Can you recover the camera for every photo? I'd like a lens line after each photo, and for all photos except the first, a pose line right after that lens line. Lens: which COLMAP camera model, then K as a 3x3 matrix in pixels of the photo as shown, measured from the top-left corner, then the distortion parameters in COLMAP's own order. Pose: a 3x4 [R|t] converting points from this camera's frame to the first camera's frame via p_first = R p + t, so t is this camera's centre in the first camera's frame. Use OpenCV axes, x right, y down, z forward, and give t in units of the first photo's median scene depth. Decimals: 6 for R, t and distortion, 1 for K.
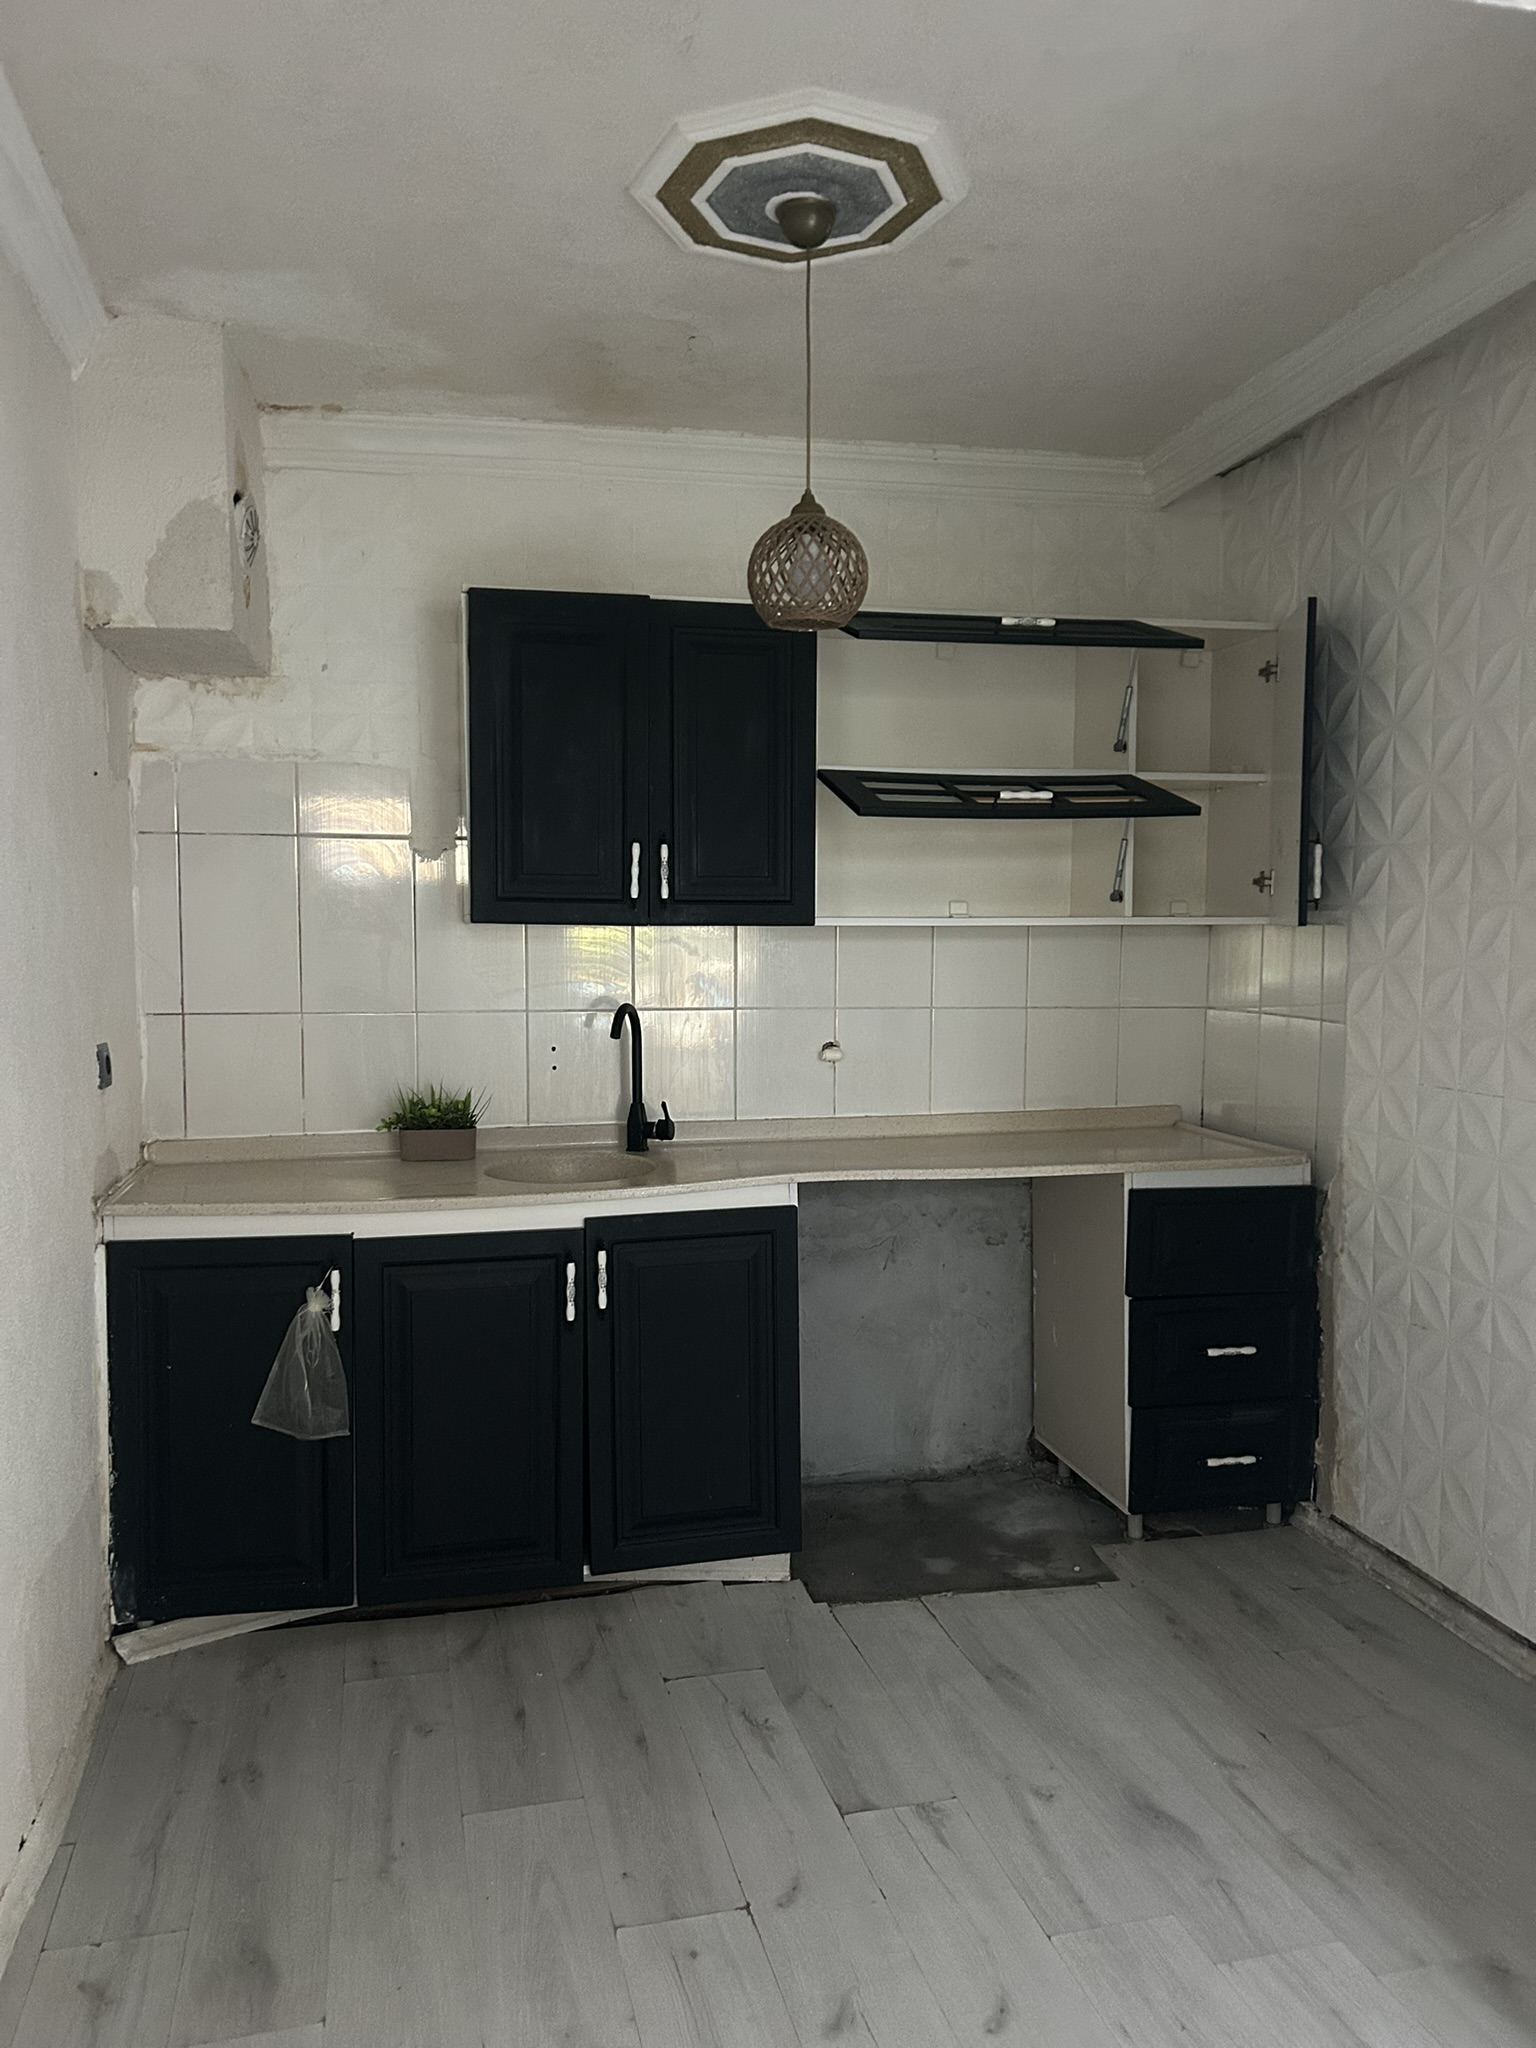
lens RADIAL K [[1545.0, 0, 768.0], [0, 1545.0, 1024.0], [0, 0, 1]] dist [0.045809, -0.064173]
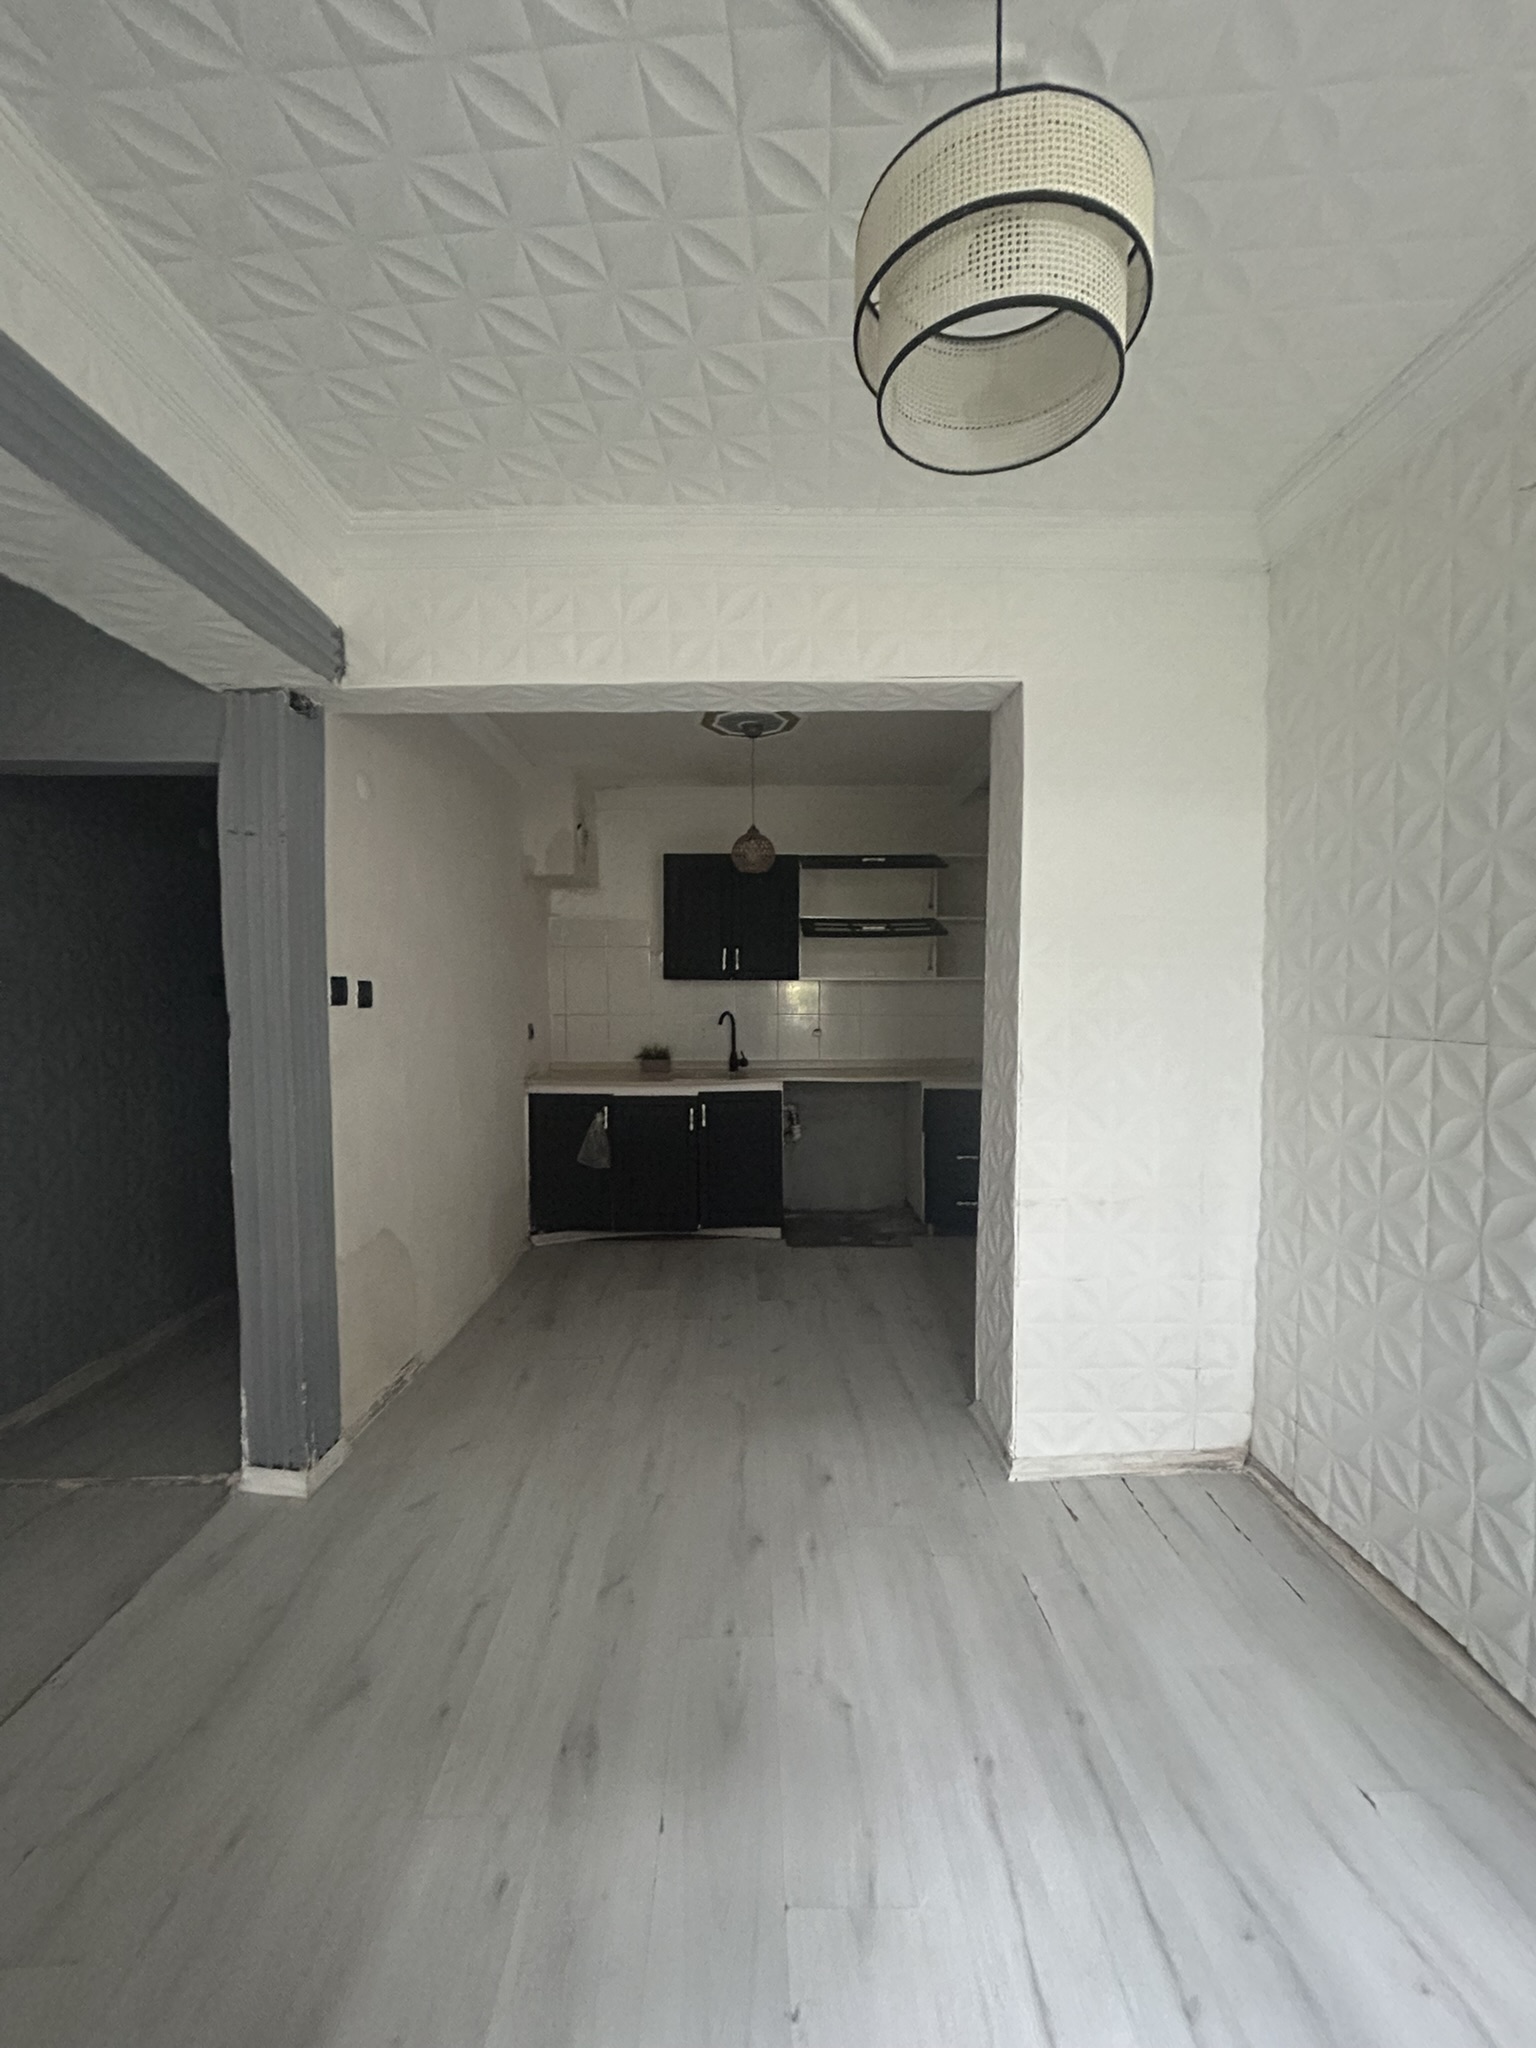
lens RADIAL K [[821.7, 0, 770.3], [0, 821.7, 1025.3], [0, 0, 1]] dist [0.000233, 0.000269]
pose [[0.977915, 0.008844, -0.208818, 0.275617], [-0.011232, 0.999884, -0.010252, 0.024160], [0.208703, 0.012371, 0.977901, -0.322435]]
